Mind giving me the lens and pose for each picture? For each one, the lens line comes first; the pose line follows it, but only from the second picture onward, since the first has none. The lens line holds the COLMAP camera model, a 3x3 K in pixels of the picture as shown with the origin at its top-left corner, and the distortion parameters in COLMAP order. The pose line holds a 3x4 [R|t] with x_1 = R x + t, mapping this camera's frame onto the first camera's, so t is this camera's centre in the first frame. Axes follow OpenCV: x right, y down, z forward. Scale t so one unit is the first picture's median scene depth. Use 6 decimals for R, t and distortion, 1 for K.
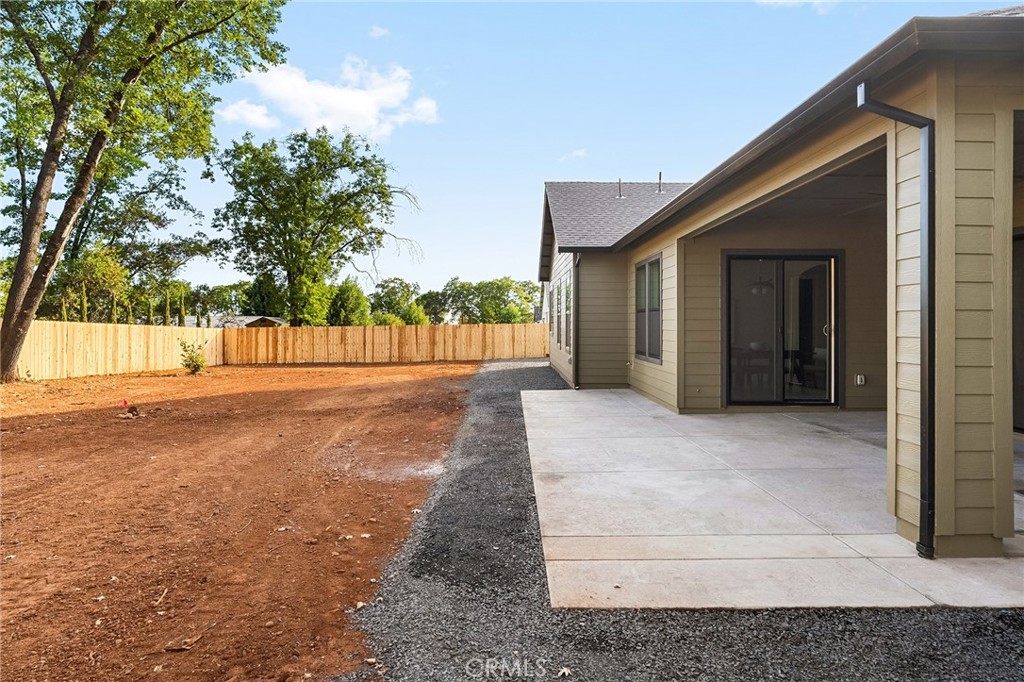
lens RADIAL K [[579.5, 0, 521.2], [0, 579.5, 318.0], [0, 0, 1]] dist [0.001682, 0.000695]
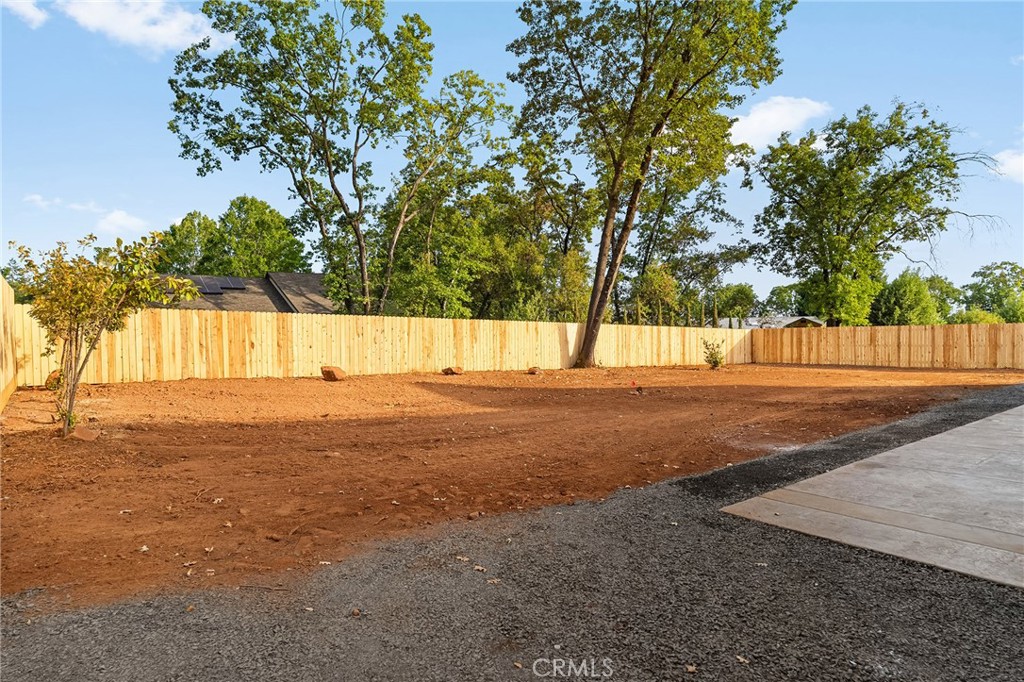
lens RADIAL K [[619.6, 0, 512.0], [0, 619.6, 342.2], [0, 0, 1]] dist [-0.009369, -0.003511]
pose [[0.611497, 0.011588, -0.791162, 0.100366], [0.019731, 0.999358, 0.029888, -0.000845], [0.791000, -0.033887, 0.610876, -0.042165]]
